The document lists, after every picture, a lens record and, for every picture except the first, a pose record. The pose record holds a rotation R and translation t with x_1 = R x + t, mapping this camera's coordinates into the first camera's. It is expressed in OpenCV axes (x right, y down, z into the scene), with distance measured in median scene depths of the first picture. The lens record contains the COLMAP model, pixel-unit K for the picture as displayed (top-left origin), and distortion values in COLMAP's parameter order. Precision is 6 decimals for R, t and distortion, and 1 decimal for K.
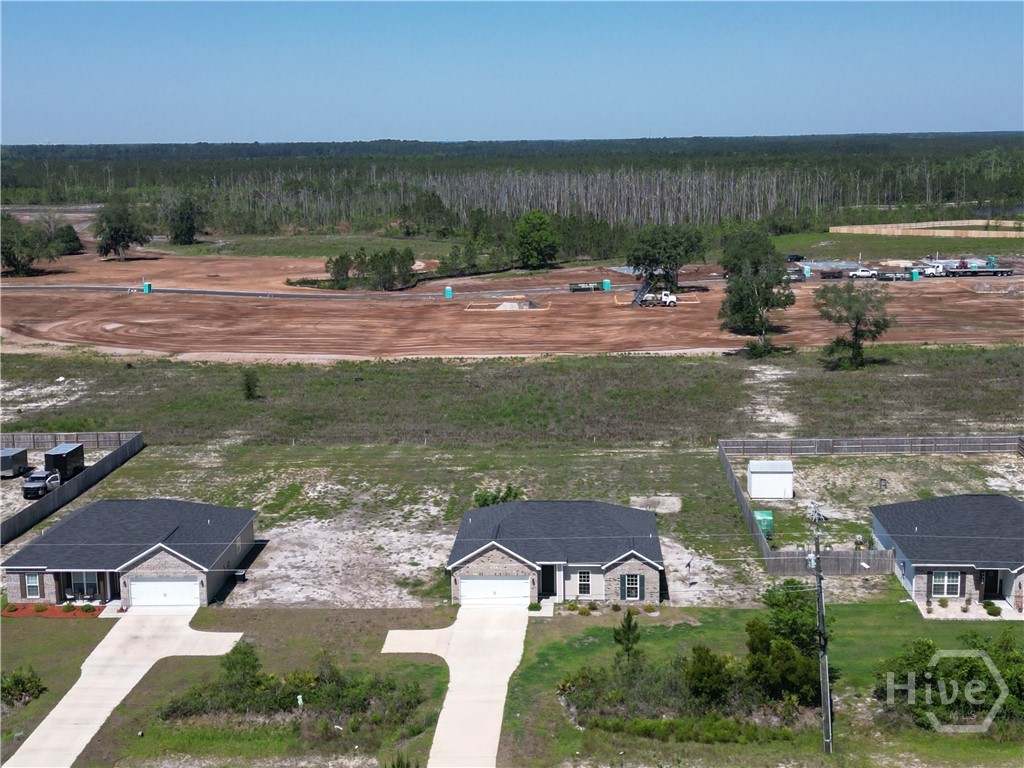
lens RADIAL K [[1347.4, 0, 511.2], [0, 1347.4, 383.0], [0, 0, 1]] dist [0.111454, 0.000000]
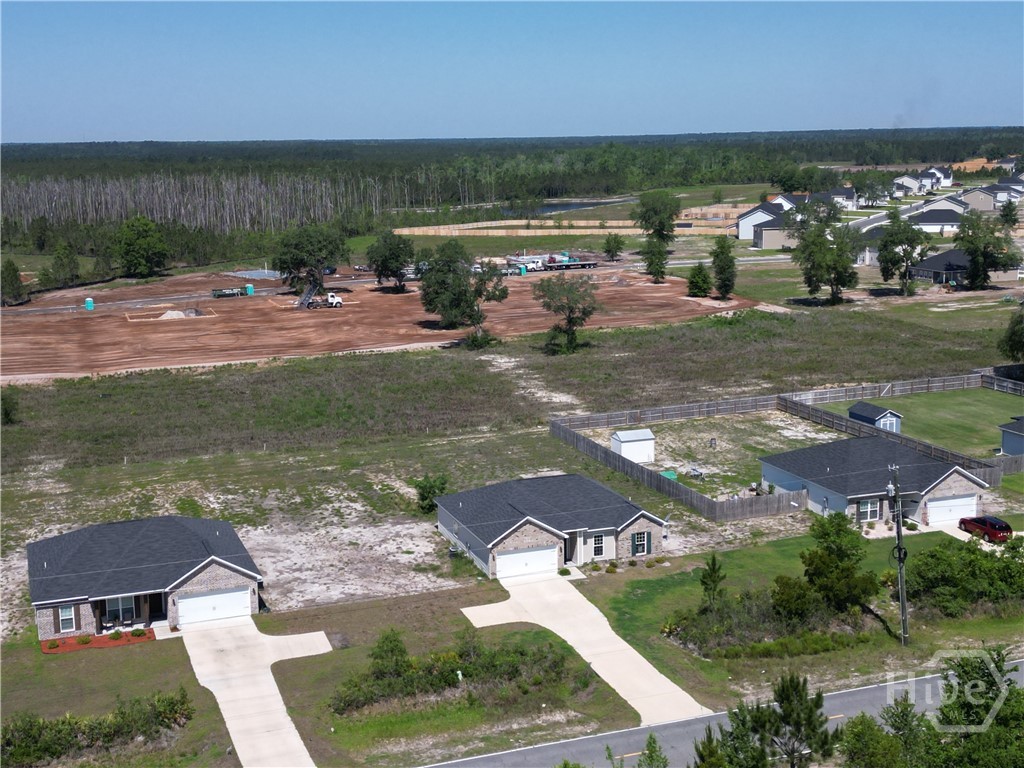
lens RADIAL K [[1347.4, 0, 516.6], [0, 1347.4, 377.1], [0, 0, 1]] dist [0.111454, 0.000000]
pose [[0.917266, -0.069562, 0.392154, -0.422742], [0.072674, 0.997332, 0.006922, -0.002355], [-0.391589, 0.022150, 0.919874, 0.004511]]
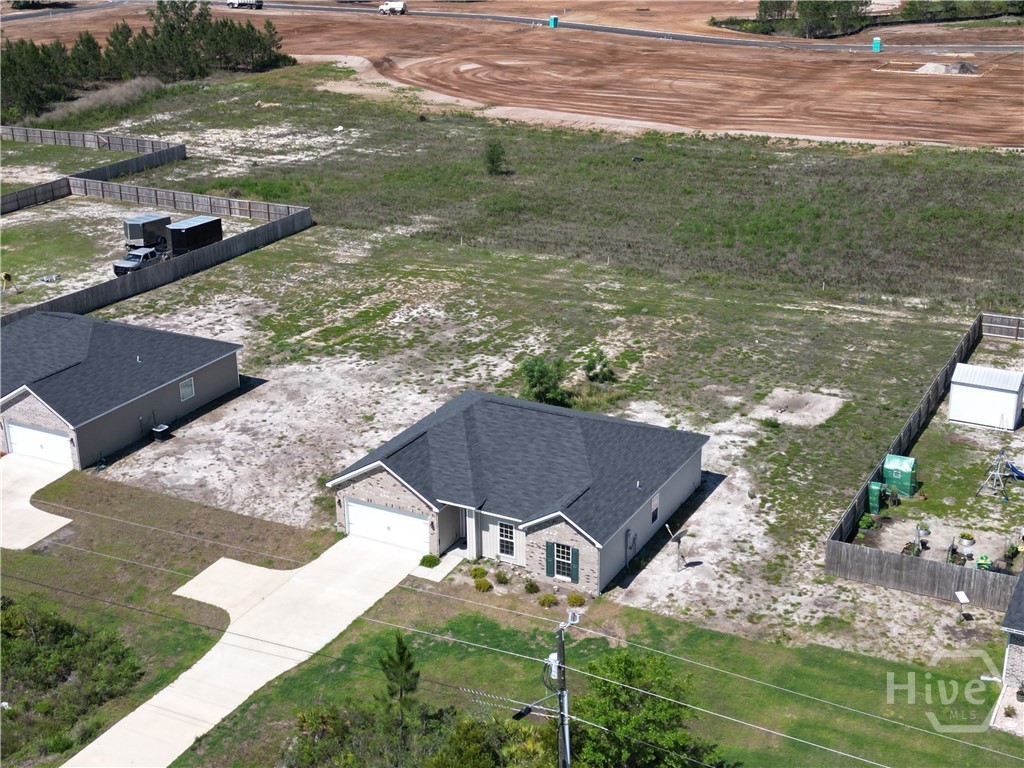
lens RADIAL K [[1347.4, 0, 513.1], [0, 1347.4, 374.5], [0, 0, 1]] dist [0.111454, 0.000000]
pose [[0.906645, 0.154106, -0.392741, 0.305845], [-0.076734, 0.975608, 0.205674, -0.072773], [0.414857, -0.156337, 0.896355, 0.393563]]
